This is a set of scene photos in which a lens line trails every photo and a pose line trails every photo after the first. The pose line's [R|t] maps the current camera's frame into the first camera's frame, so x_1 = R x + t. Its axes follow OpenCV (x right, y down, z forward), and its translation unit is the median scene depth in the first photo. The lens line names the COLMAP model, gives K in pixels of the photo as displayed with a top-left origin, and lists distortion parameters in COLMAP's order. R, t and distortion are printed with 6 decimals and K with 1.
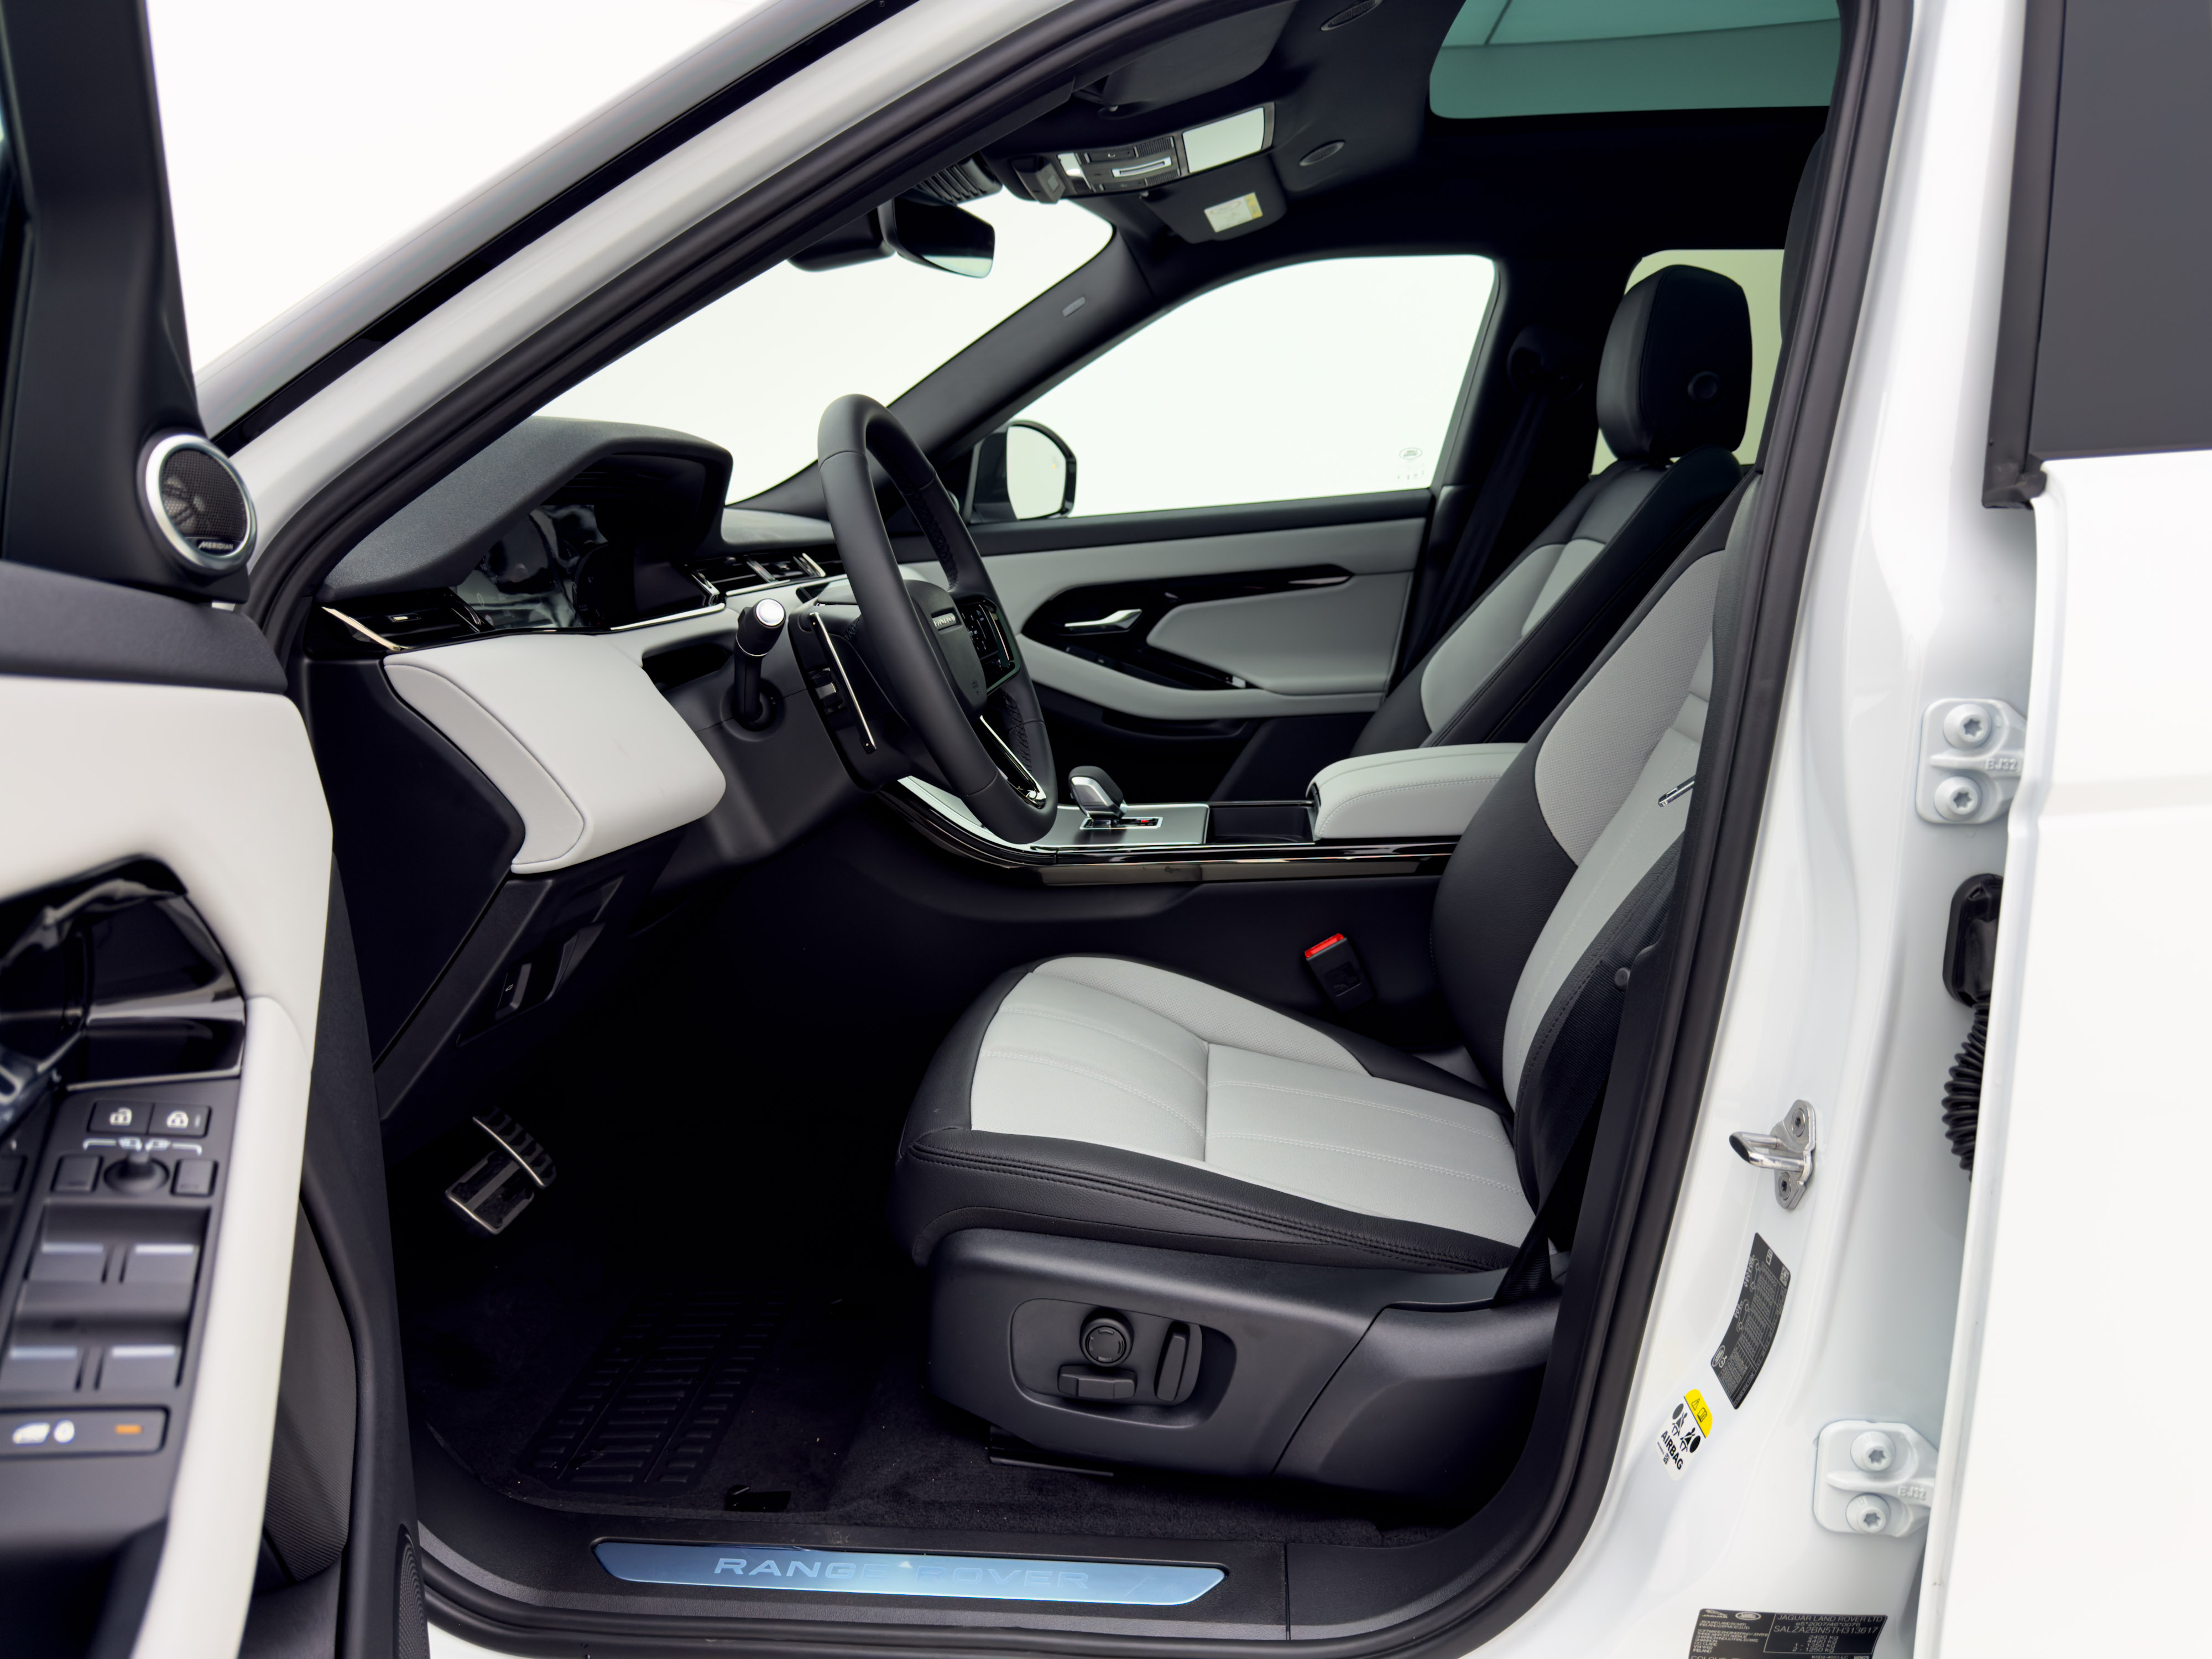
lens RADIAL K [[1594.0, 0, 1097.0], [0, 1594.0, 840.0], [0, 0, 1]] dist [0.009791, 0.002077]
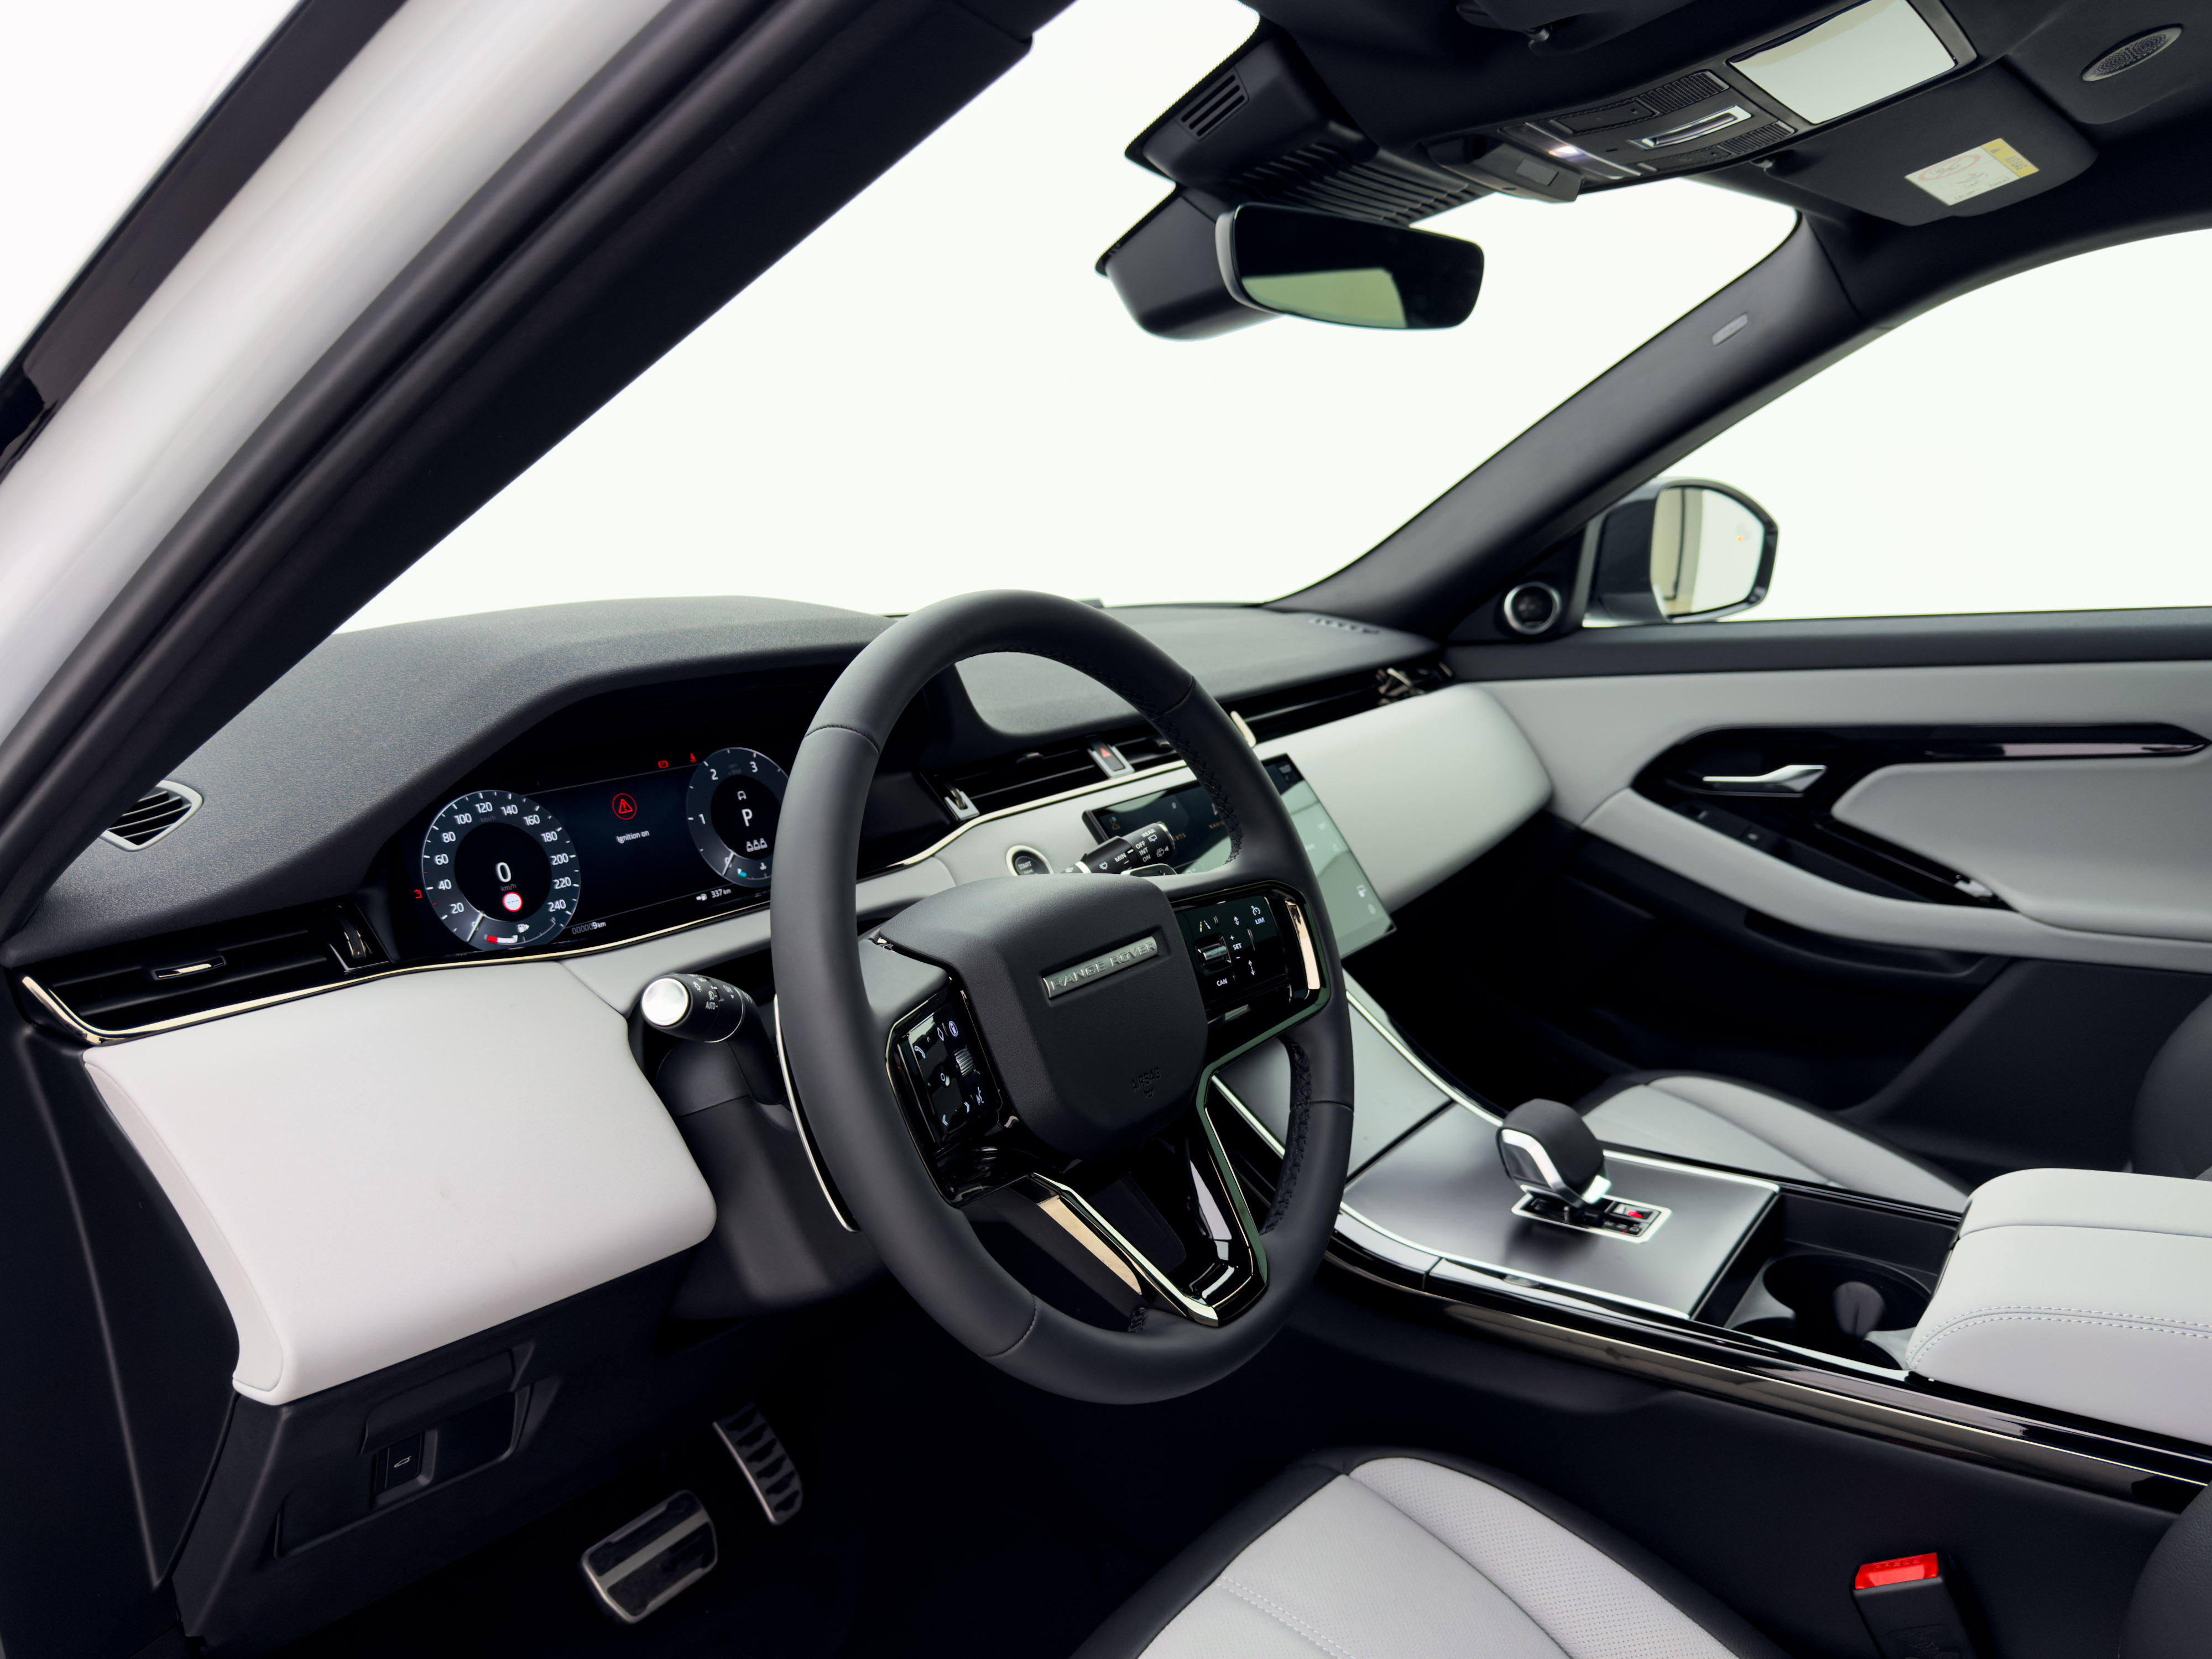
lens RADIAL K [[1594.0, 0, 1102.6], [0, 1594.0, 809.2], [0, 0, 1]] dist [0.009791, 0.002077]
pose [[0.859252, 0.096882, -0.502294, 0.117103], [-0.095305, 0.995029, 0.028887, -0.130424], [0.502596, 0.023050, 0.864214, 0.297549]]
